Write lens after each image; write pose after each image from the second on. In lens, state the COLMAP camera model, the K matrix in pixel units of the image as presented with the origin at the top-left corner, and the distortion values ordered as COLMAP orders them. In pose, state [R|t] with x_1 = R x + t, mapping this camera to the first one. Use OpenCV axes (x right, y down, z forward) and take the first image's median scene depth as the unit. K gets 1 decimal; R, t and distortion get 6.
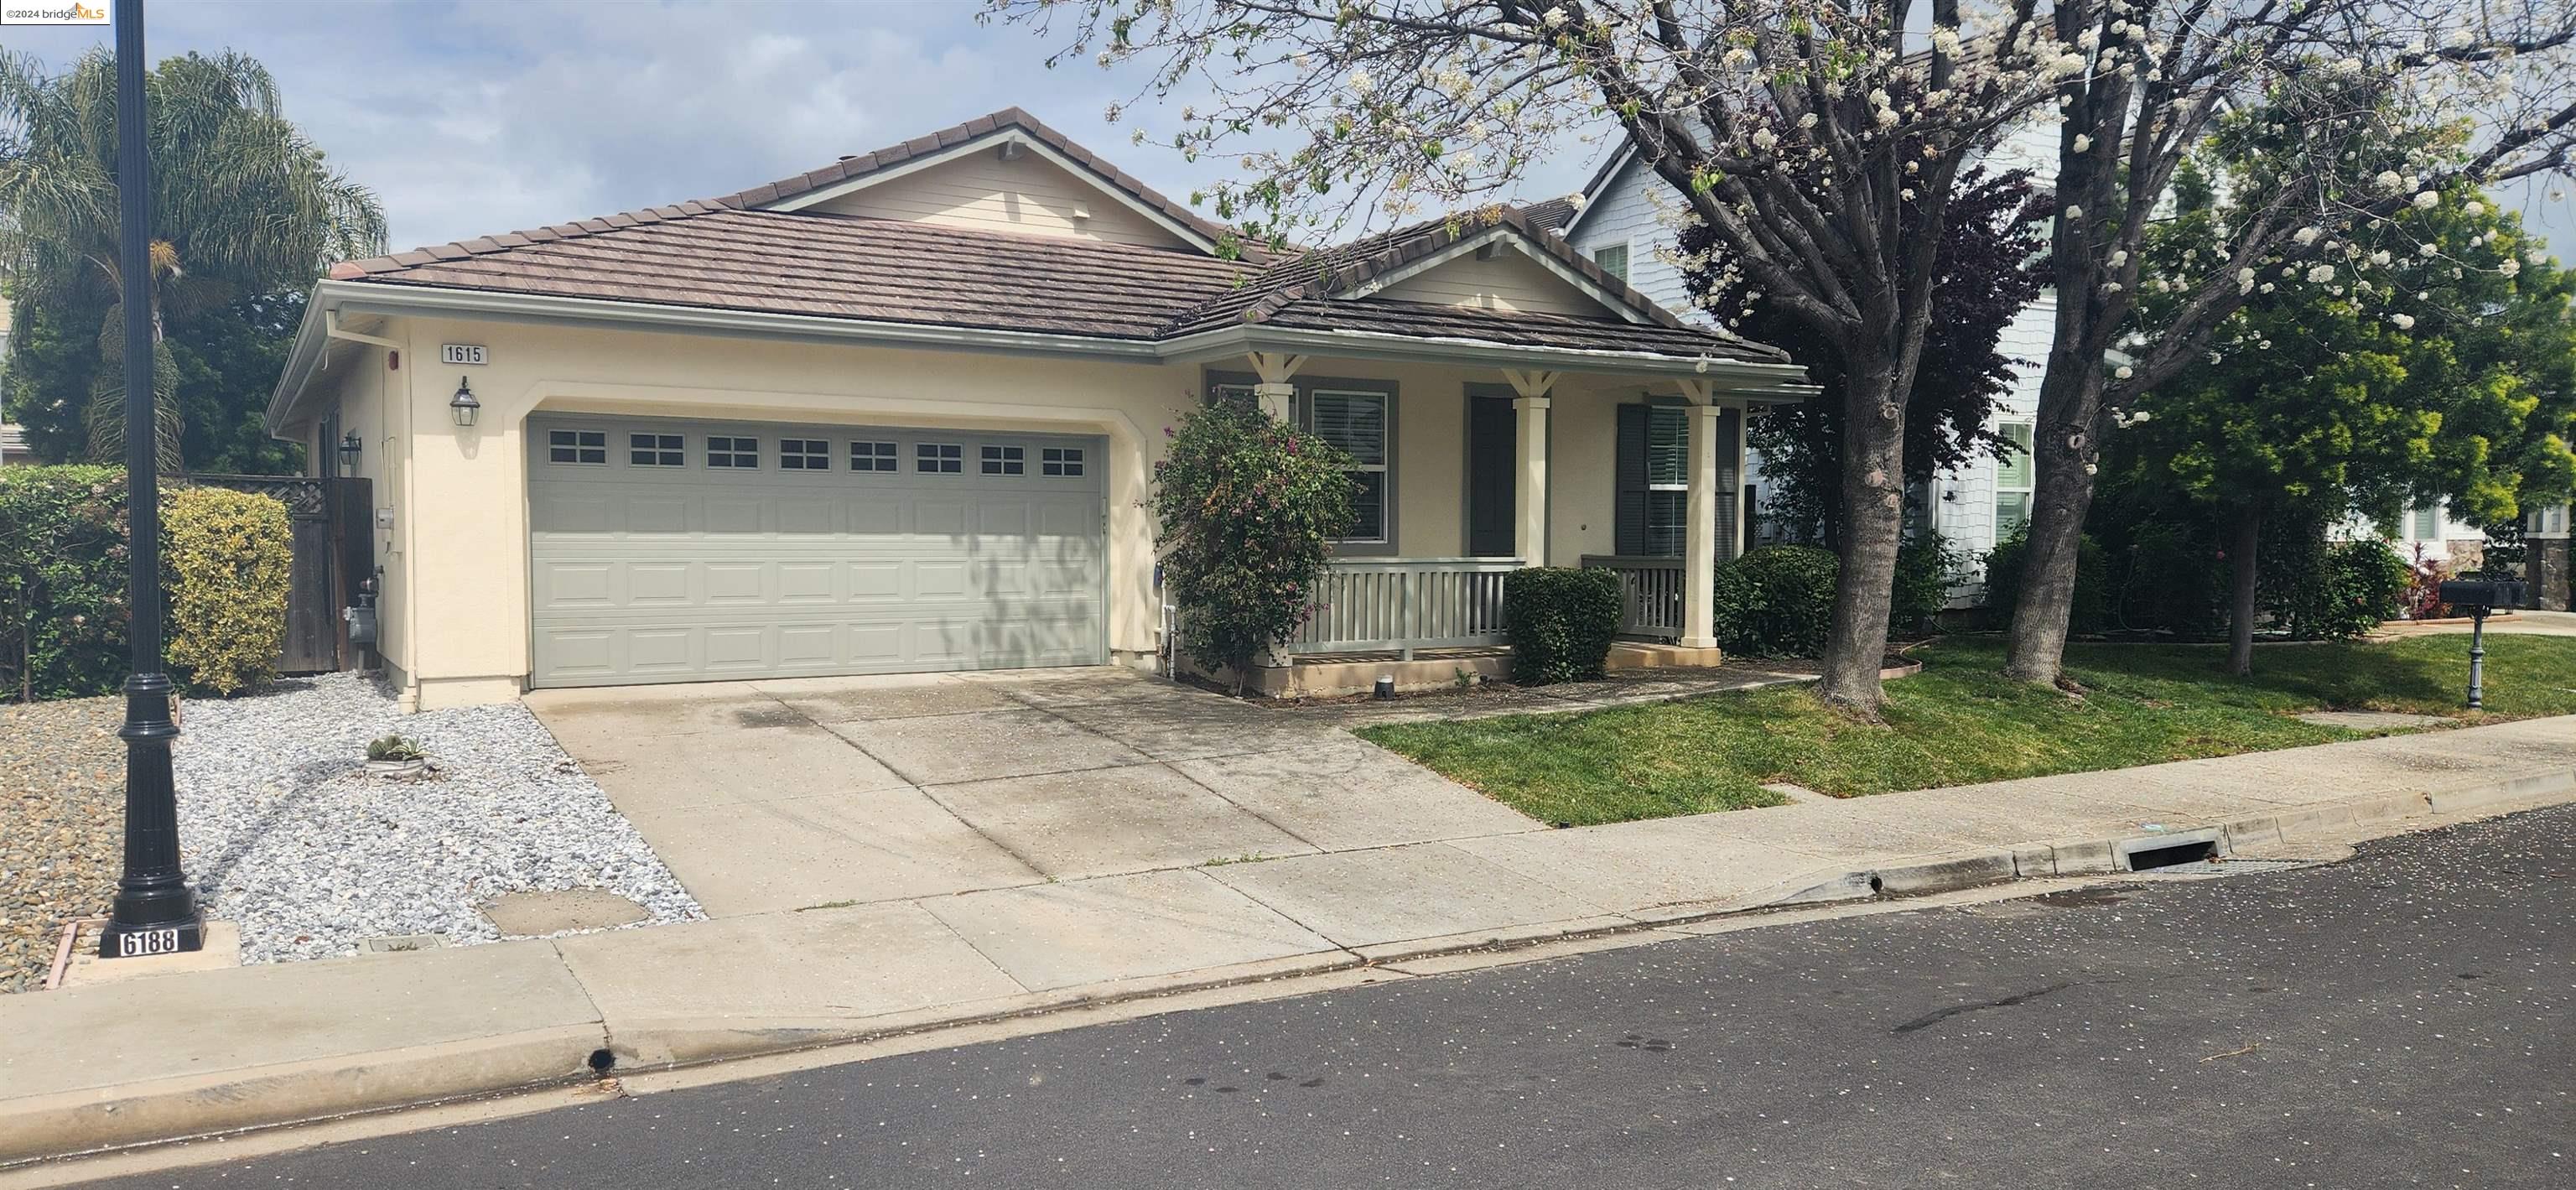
lens RADIAL K [[1715.2, 0, 1274.6], [0, 1715.2, 606.7], [0, 0, 1]] dist [0.082999, -0.072639]
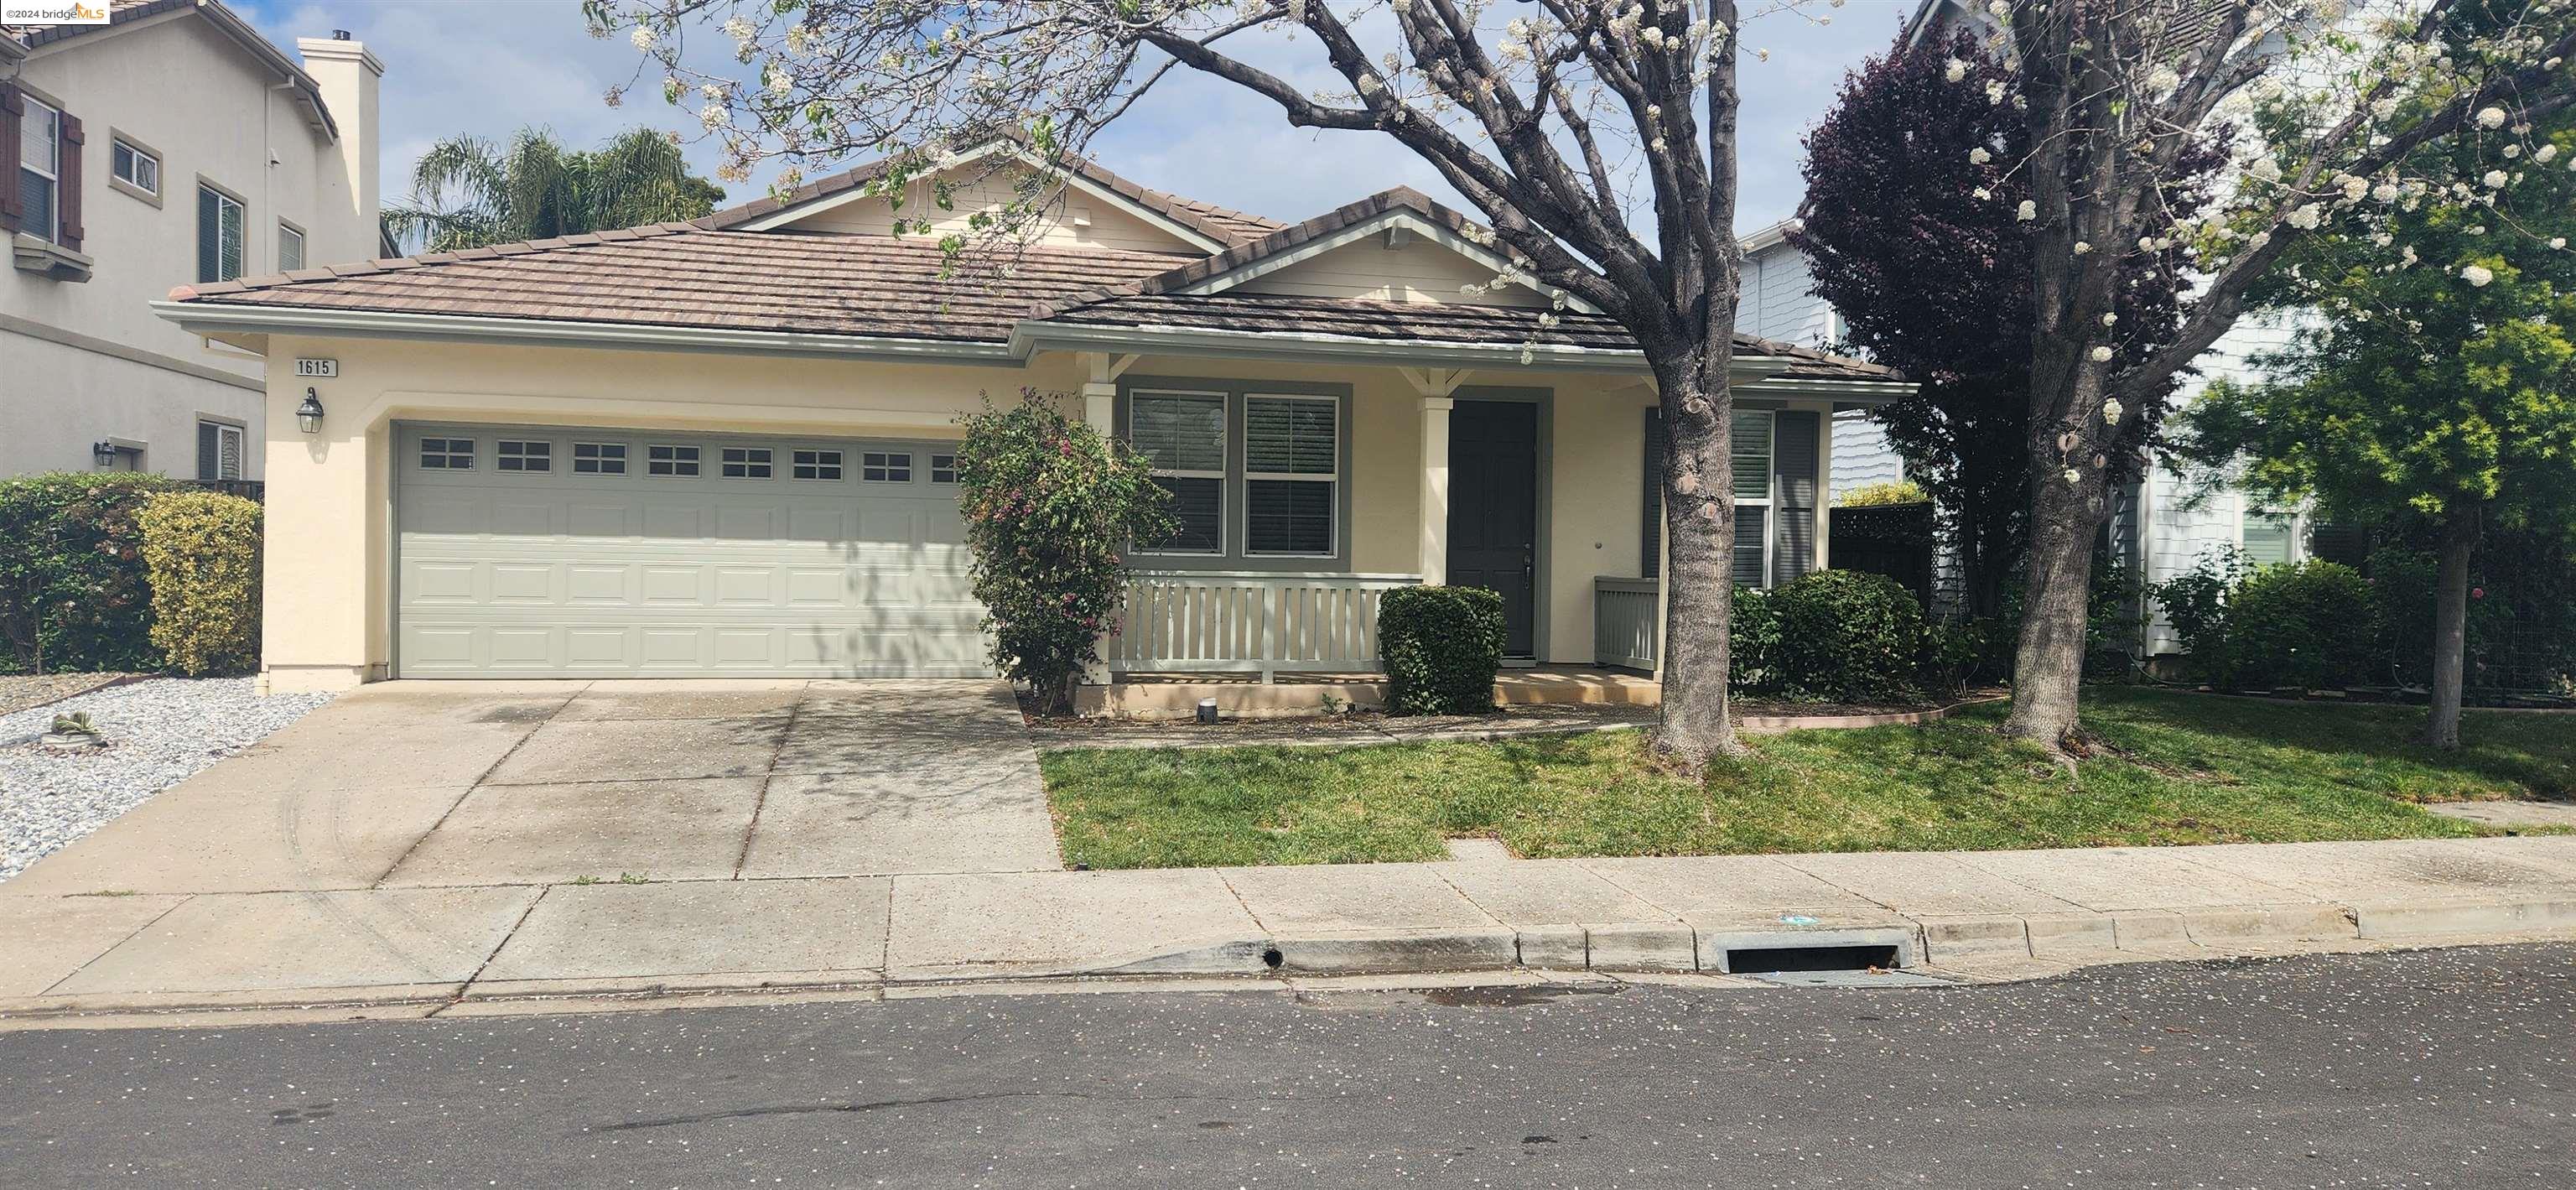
lens RADIAL K [[1715.2, 0, 1313.8], [0, 1715.2, 579.7], [0, 0, 1]] dist [0.082999, -0.072639]
pose [[0.950216, 0.017284, -0.311111, 0.404795], [-0.027322, 0.999236, -0.027937, 0.000661], [0.310391, 0.035046, 0.949963, 0.140271]]
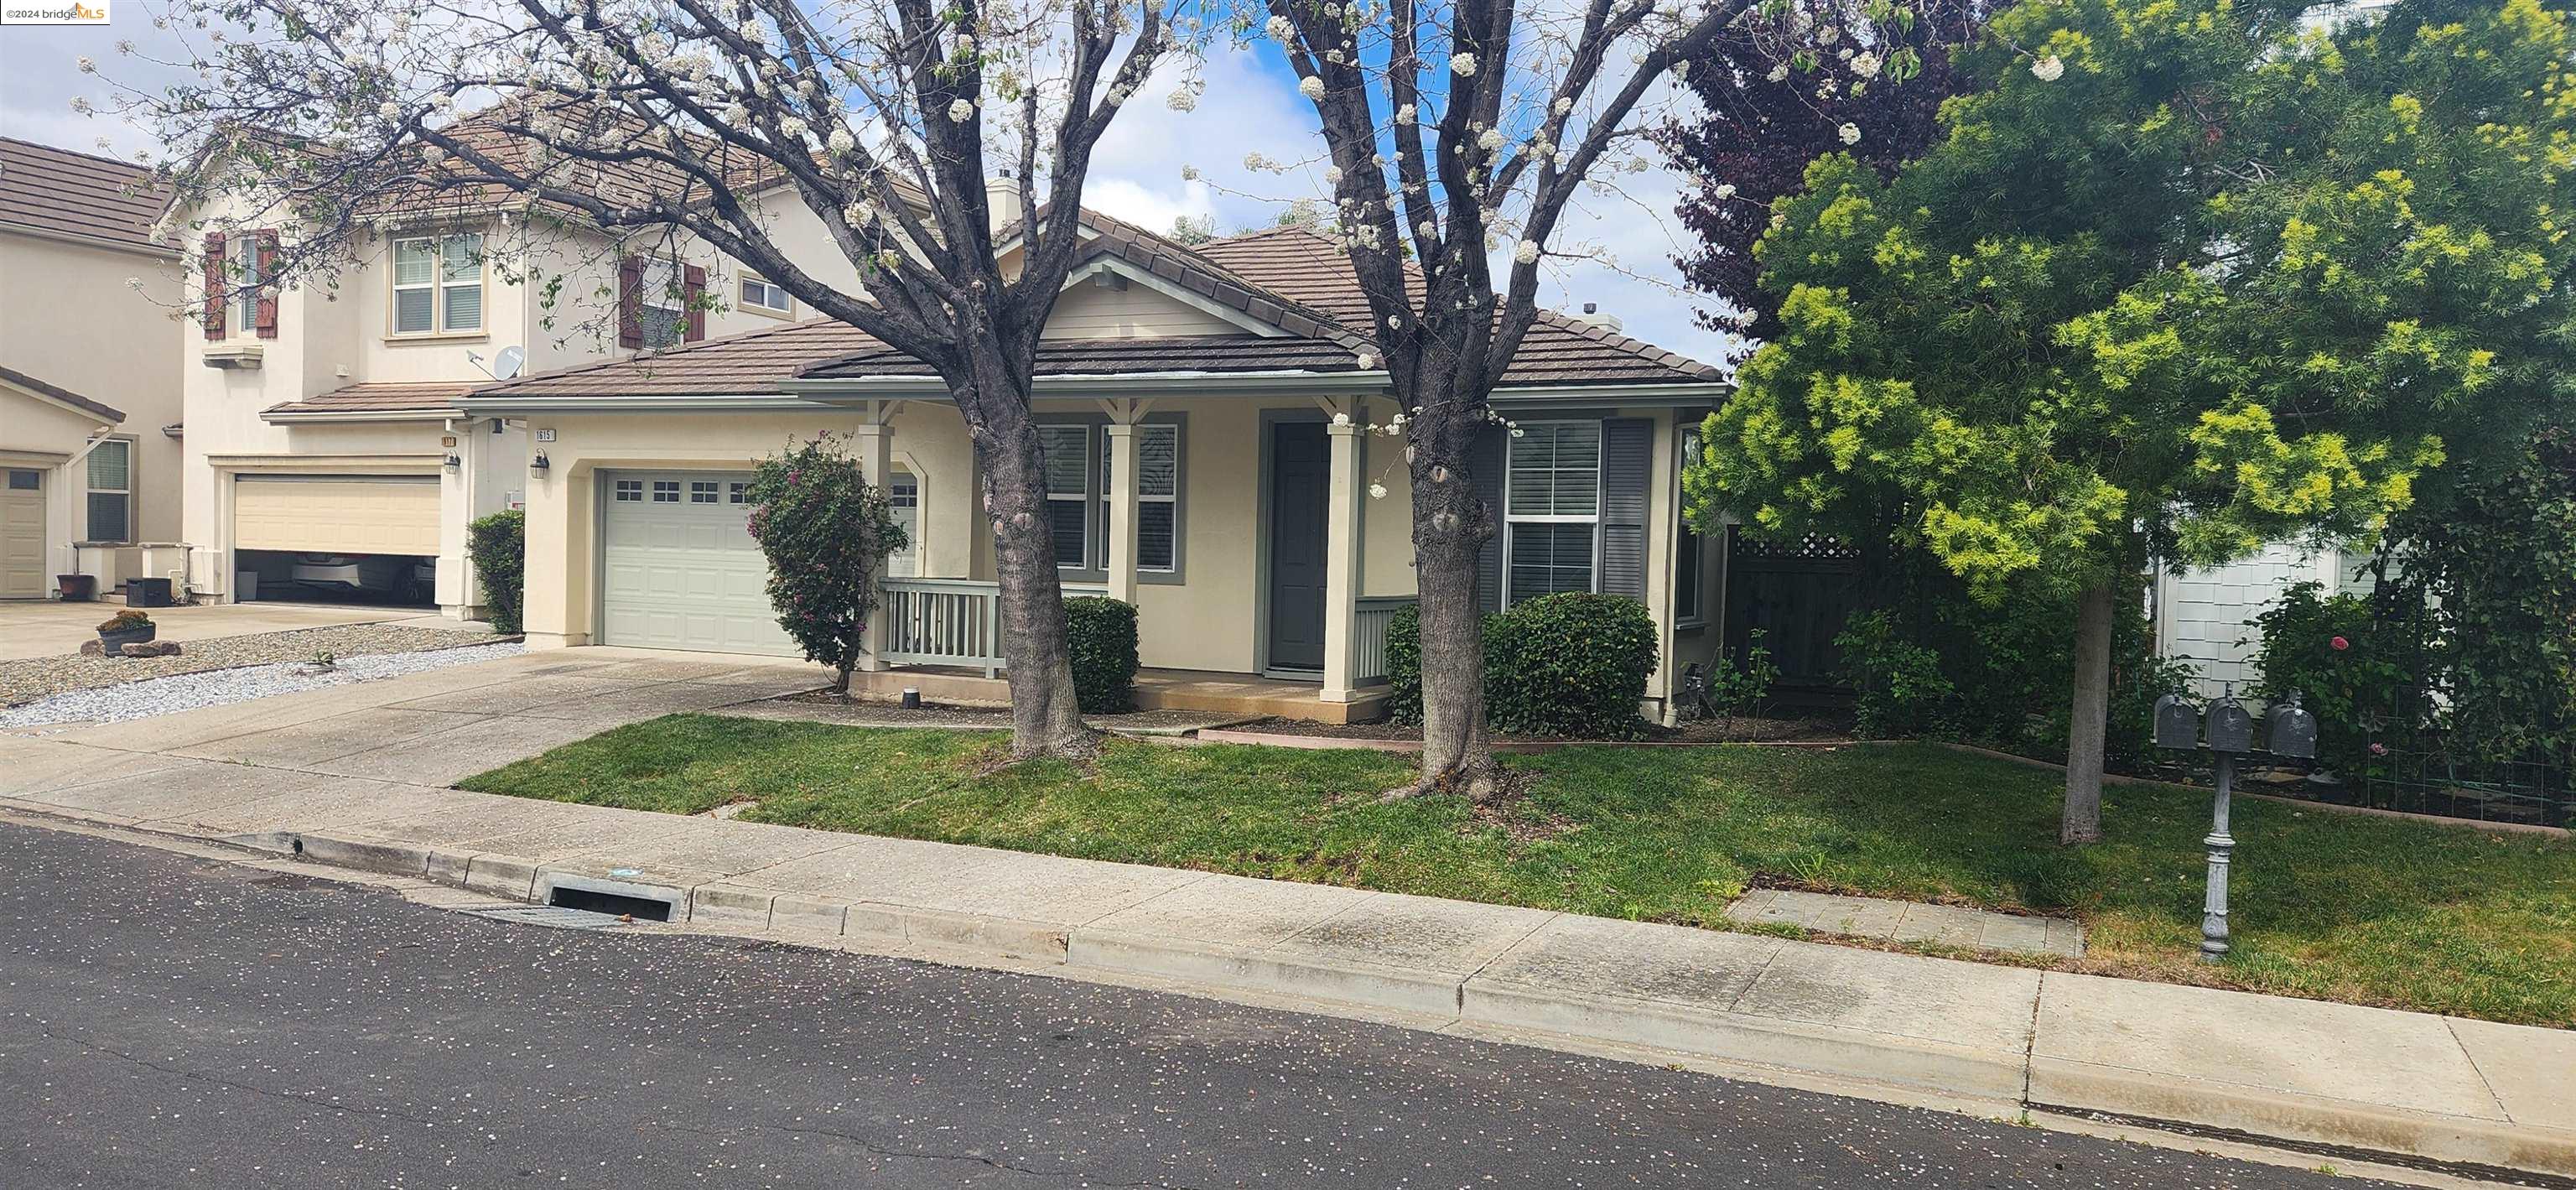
lens RADIAL K [[1715.2, 0, 1303.2], [0, 1715.2, 599.0], [0, 0, 1]] dist [0.082999, -0.072639]
pose [[0.565067, 0.036178, -0.824251, 1.110747], [-0.062513, 0.998044, 0.000950, -0.032189], [0.822673, 0.050989, 0.566223, 0.579928]]
